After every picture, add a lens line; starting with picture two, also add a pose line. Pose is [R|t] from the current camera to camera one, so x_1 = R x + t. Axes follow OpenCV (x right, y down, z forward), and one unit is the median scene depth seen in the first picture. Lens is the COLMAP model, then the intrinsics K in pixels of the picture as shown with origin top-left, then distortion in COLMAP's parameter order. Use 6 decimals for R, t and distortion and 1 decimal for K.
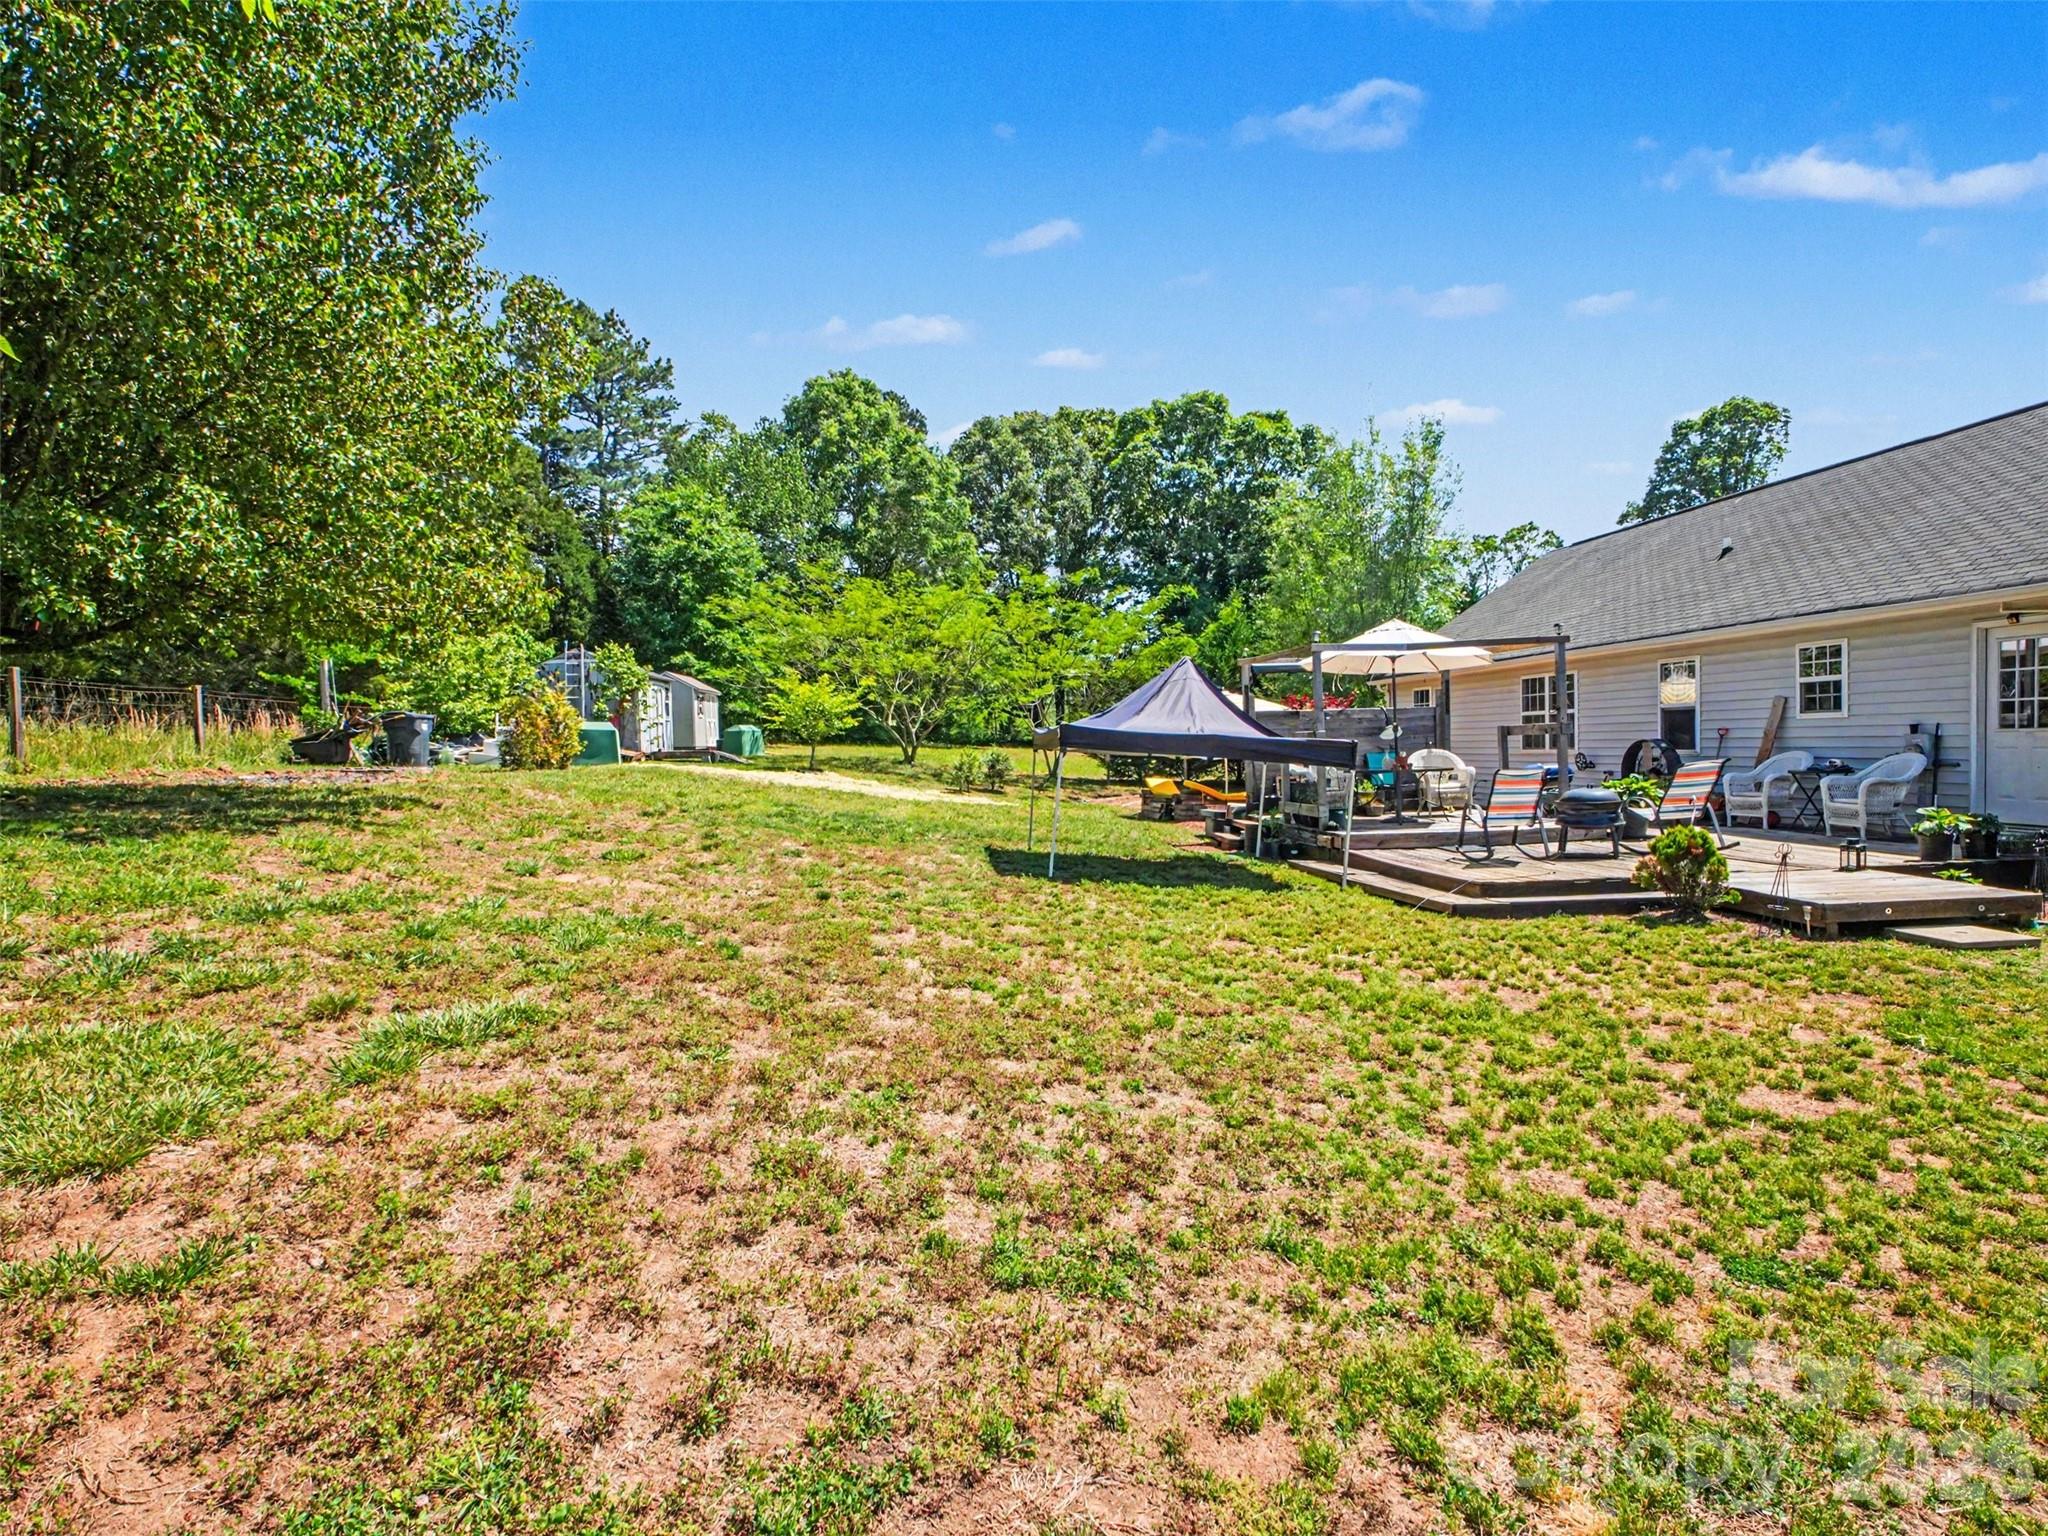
lens RADIAL K [[1111.2, 0, 1024.0], [0, 1111.2, 768.0], [0, 0, 1]] dist [0.003675, -0.000668]
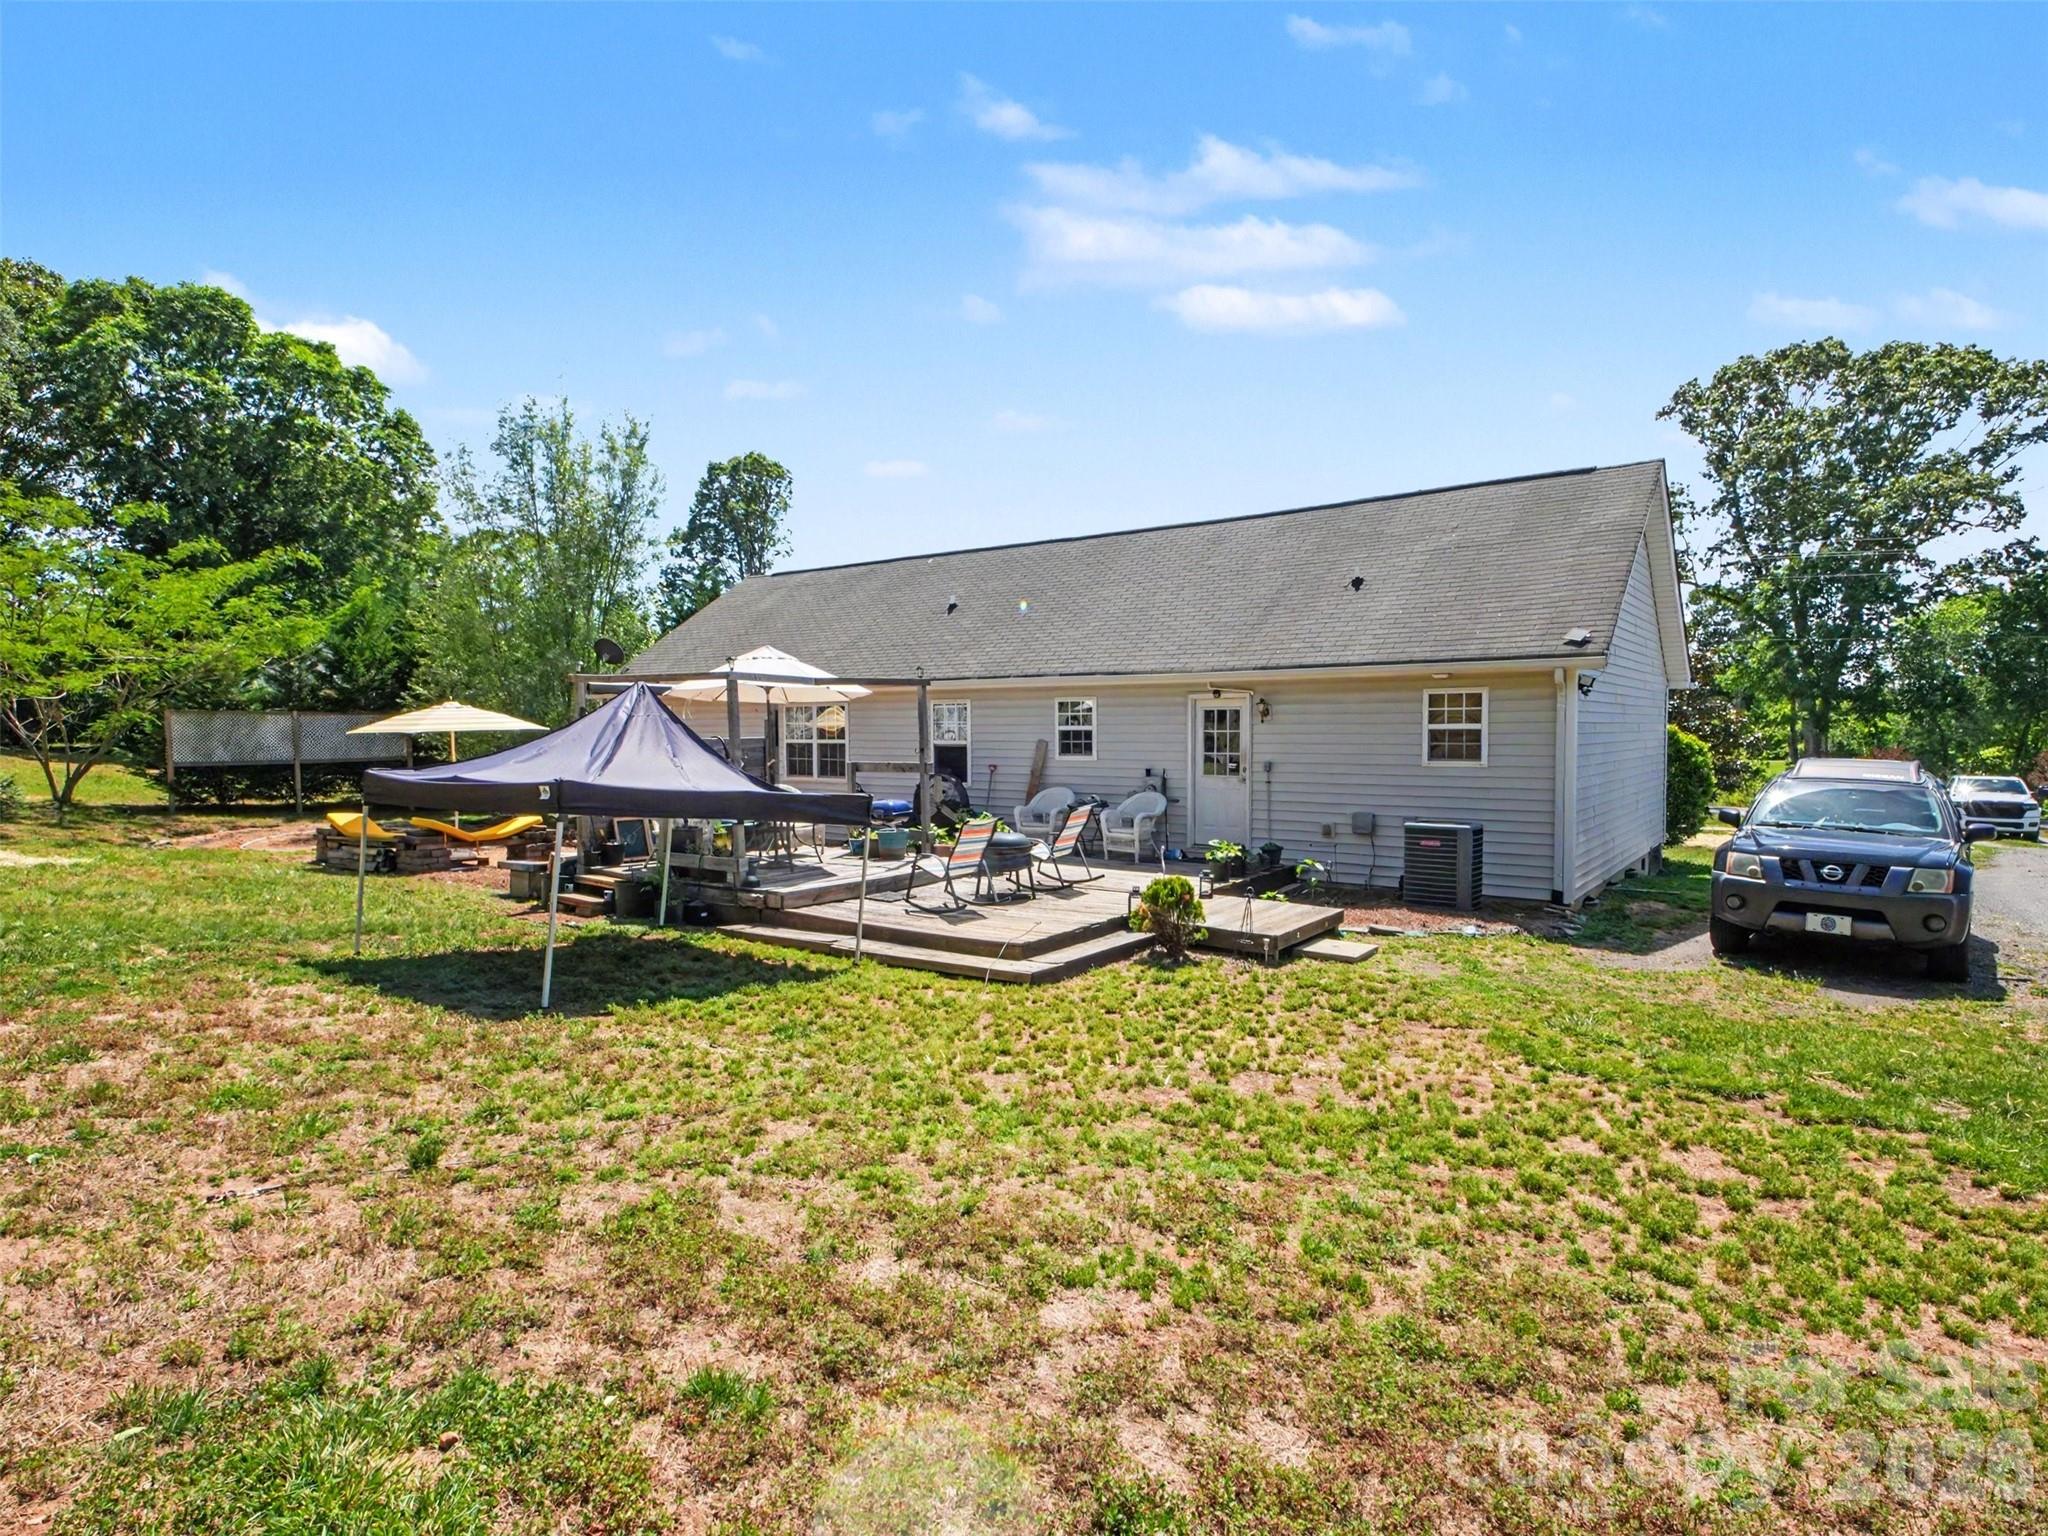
lens RADIAL K [[1062.4, 0, 1024.0], [0, 1062.4, 768.0], [0, 0, 1]] dist [0.100070, -0.090637]
pose [[0.634263, 0.002367, 0.773114, -0.152048], [-0.007533, 0.999967, 0.003119, -0.026394], [-0.773081, -0.007802, 0.634259, 0.200306]]
